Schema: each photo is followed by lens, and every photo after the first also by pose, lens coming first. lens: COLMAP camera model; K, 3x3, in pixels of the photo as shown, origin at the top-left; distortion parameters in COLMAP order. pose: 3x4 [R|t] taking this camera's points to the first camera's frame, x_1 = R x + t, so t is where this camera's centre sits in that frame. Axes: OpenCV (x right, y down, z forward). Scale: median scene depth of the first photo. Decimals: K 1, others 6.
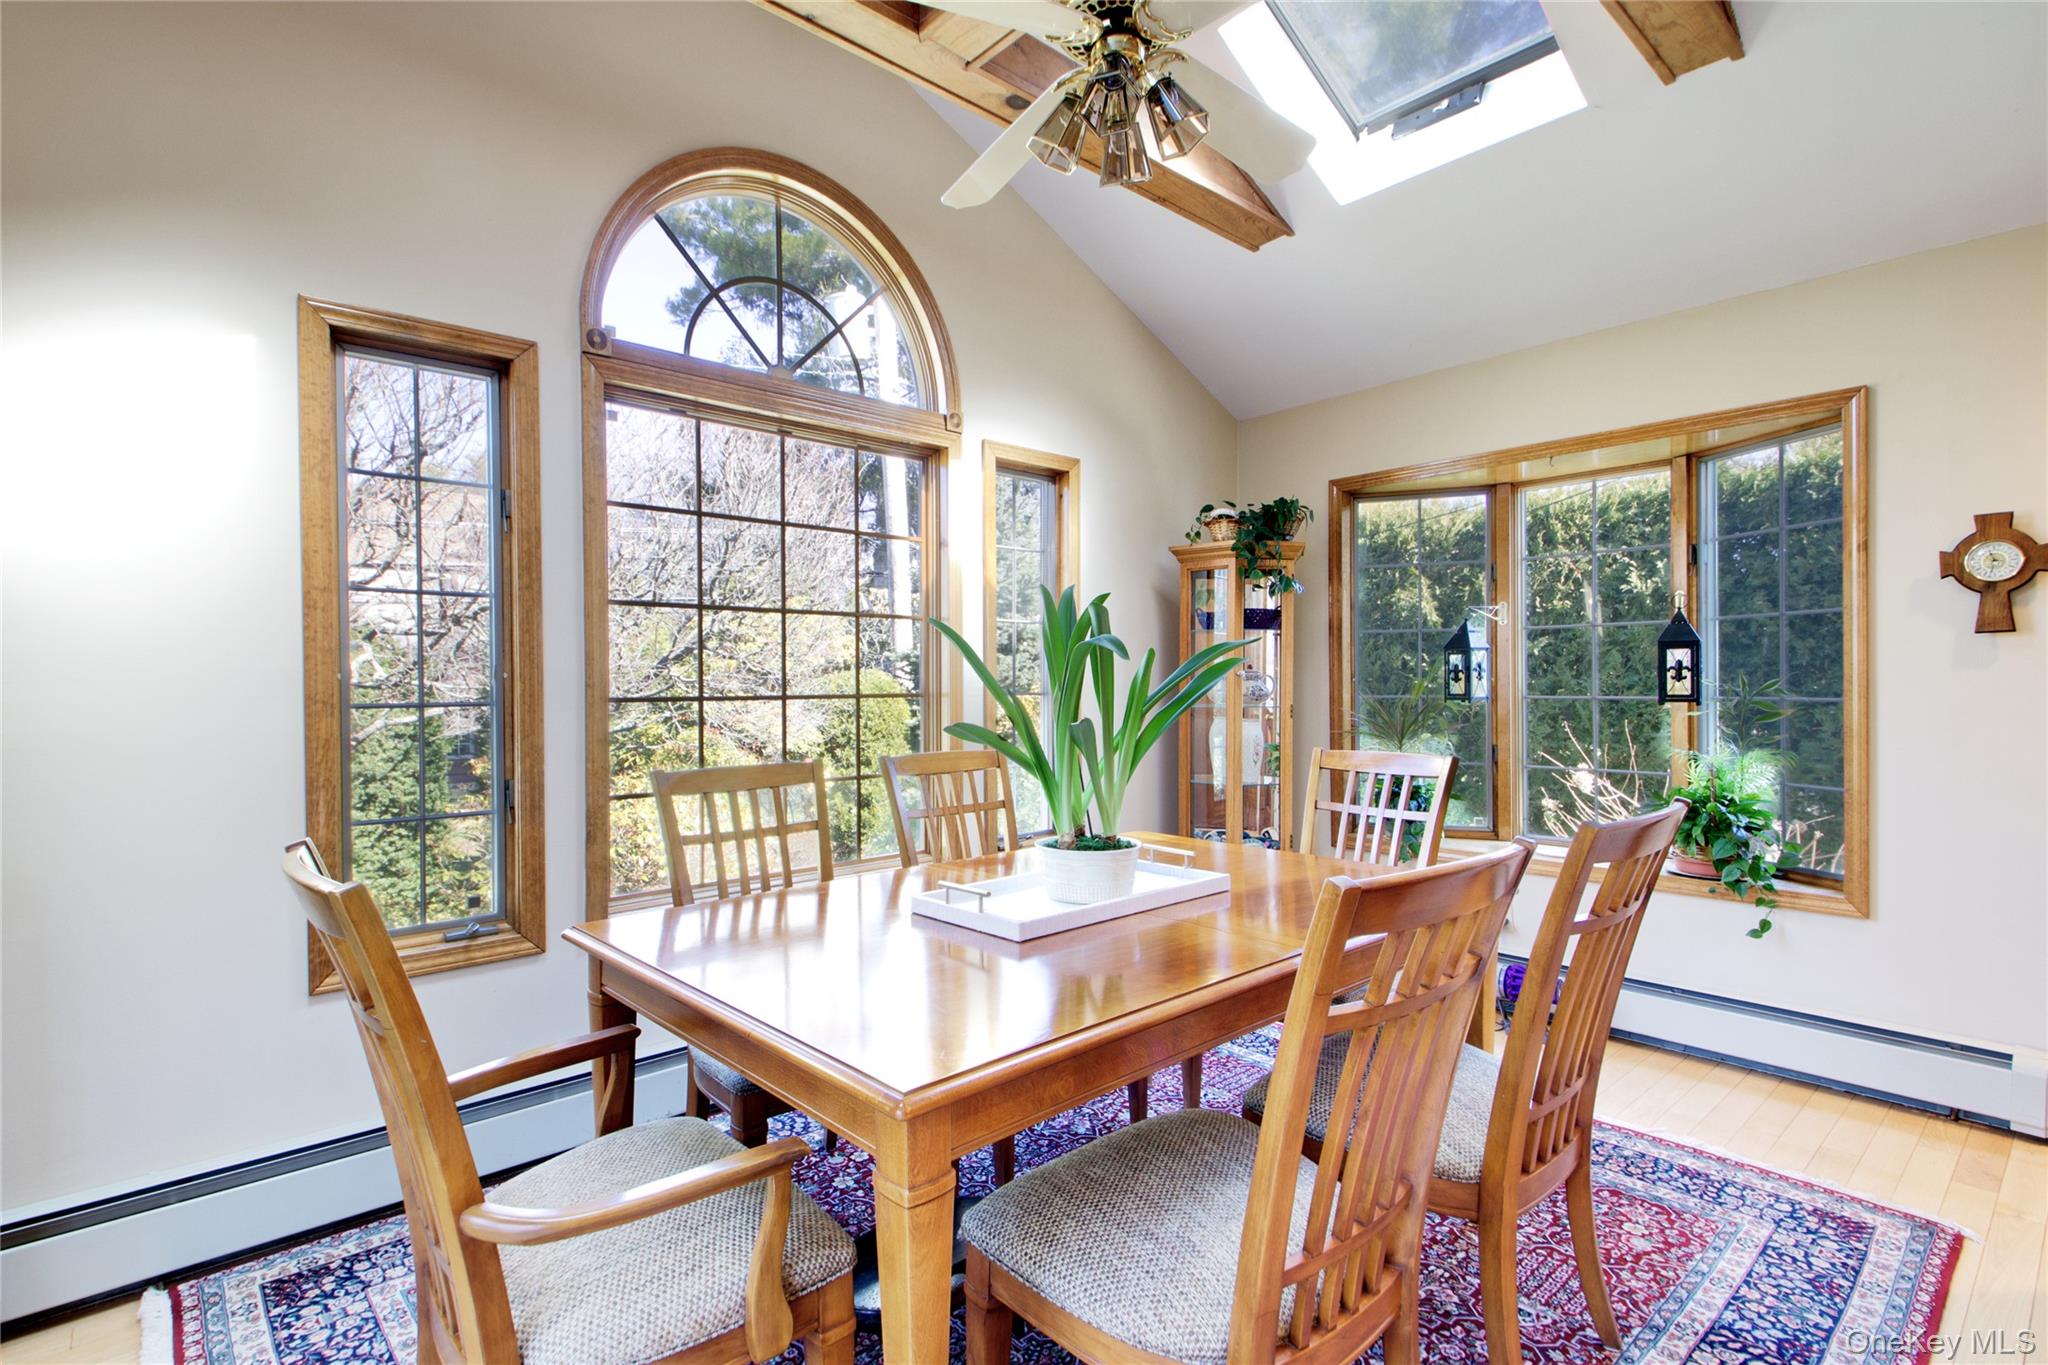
lens RADIAL K [[963.6, 0, 1012.2], [0, 963.6, 690.9], [0, 0, 1]] dist [-0.014830, -0.003651]
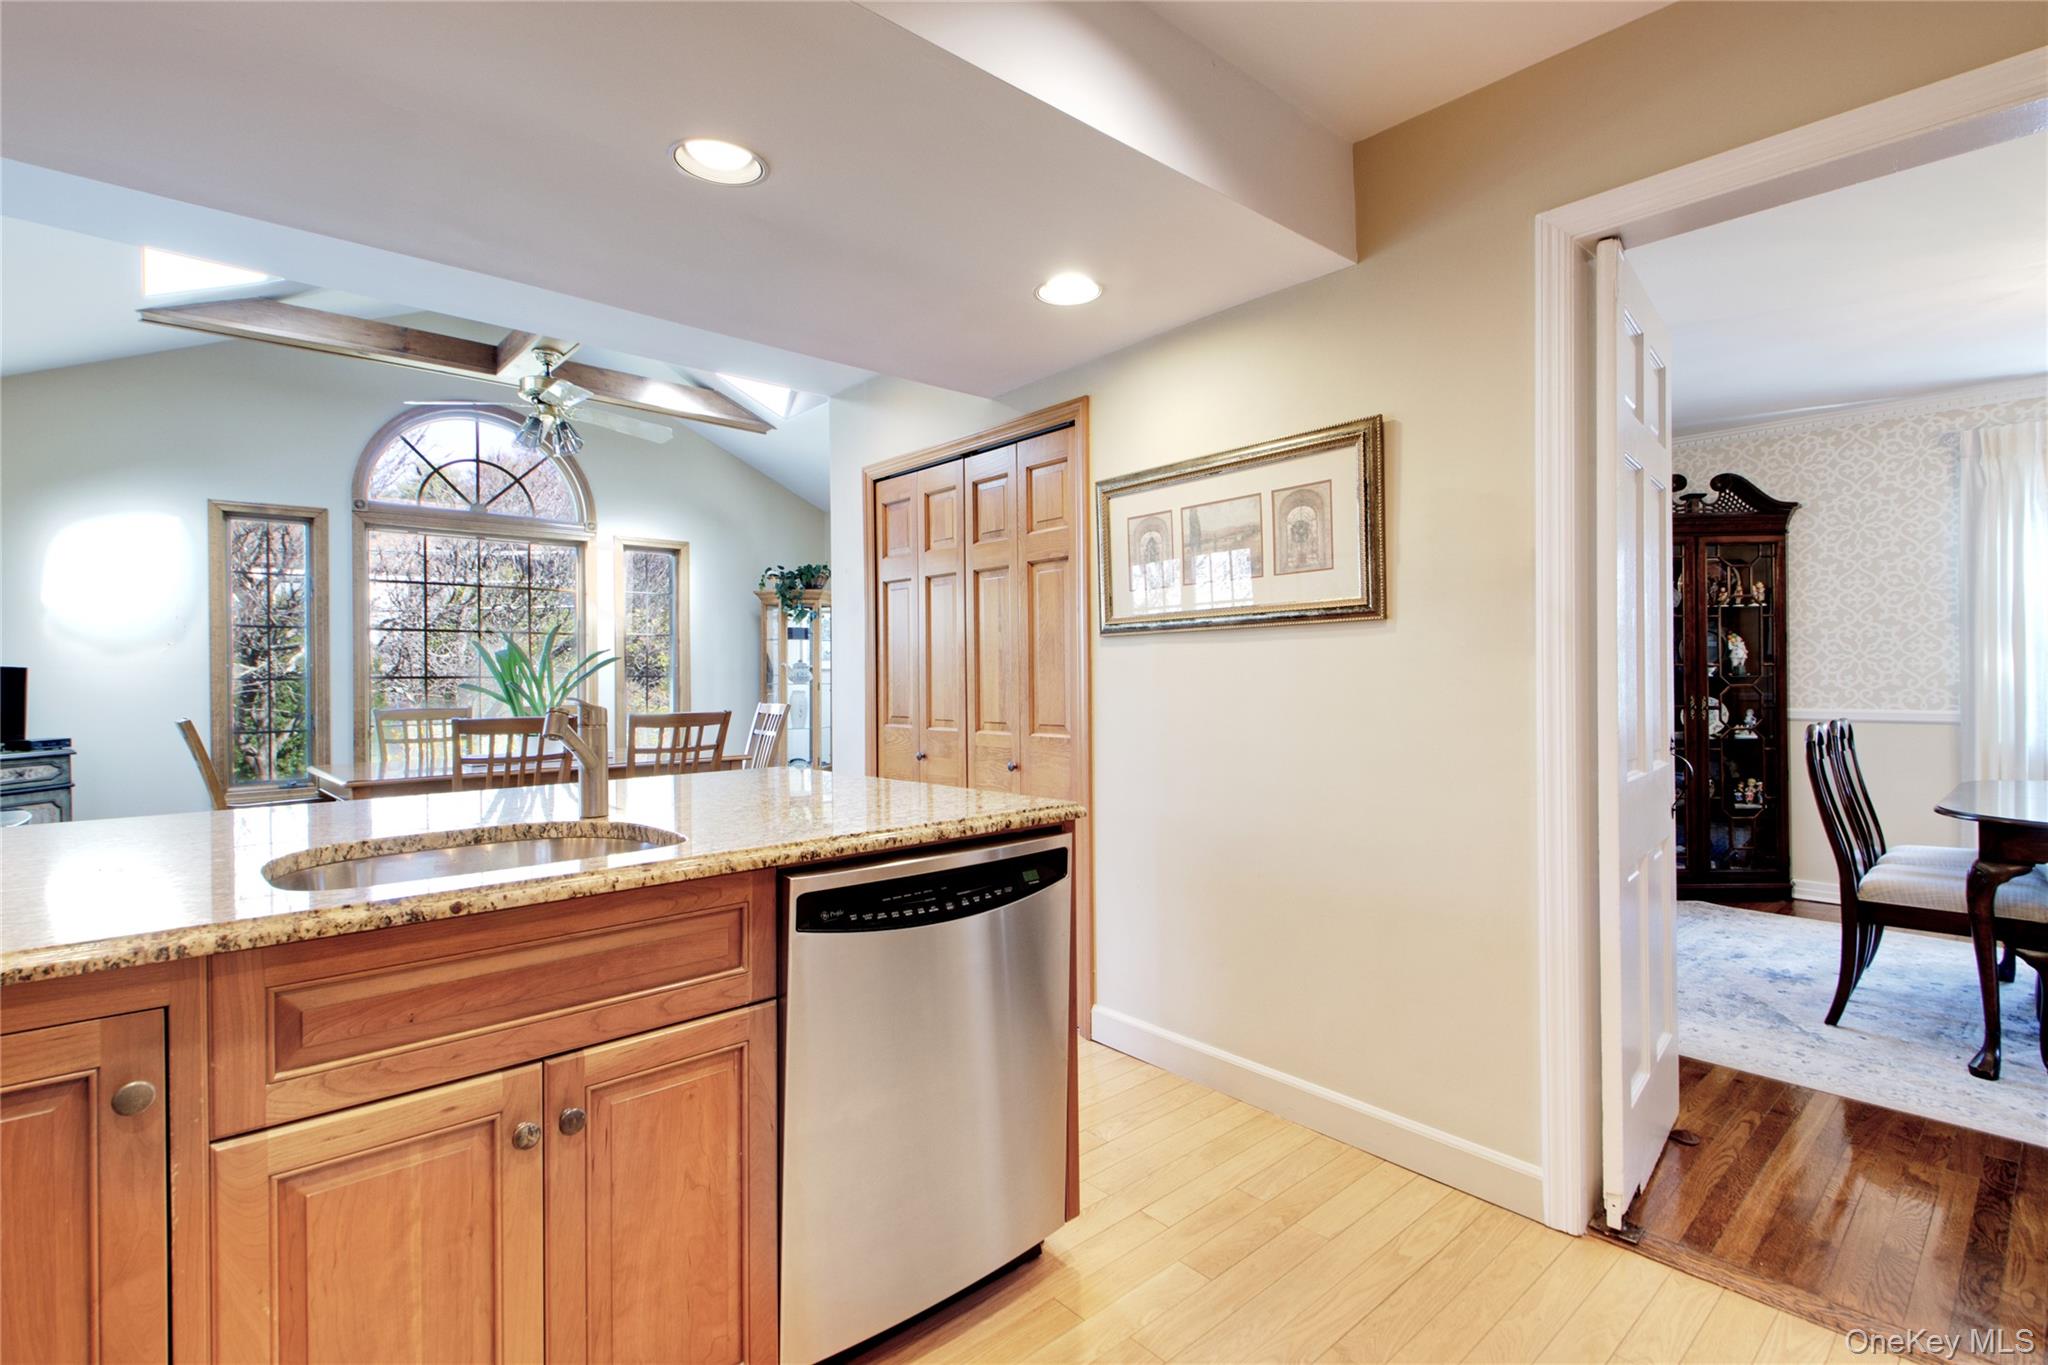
lens RADIAL K [[963.6, 0, 1037.0], [0, 963.6, 670.7], [0, 0, 1]] dist [-0.014830, -0.003651]
pose [[0.999803, -0.007895, 0.018198, 1.001974], [0.008395, 0.999585, -0.027547, 0.063805], [-0.017973, 0.027695, 0.999455, -1.095439]]
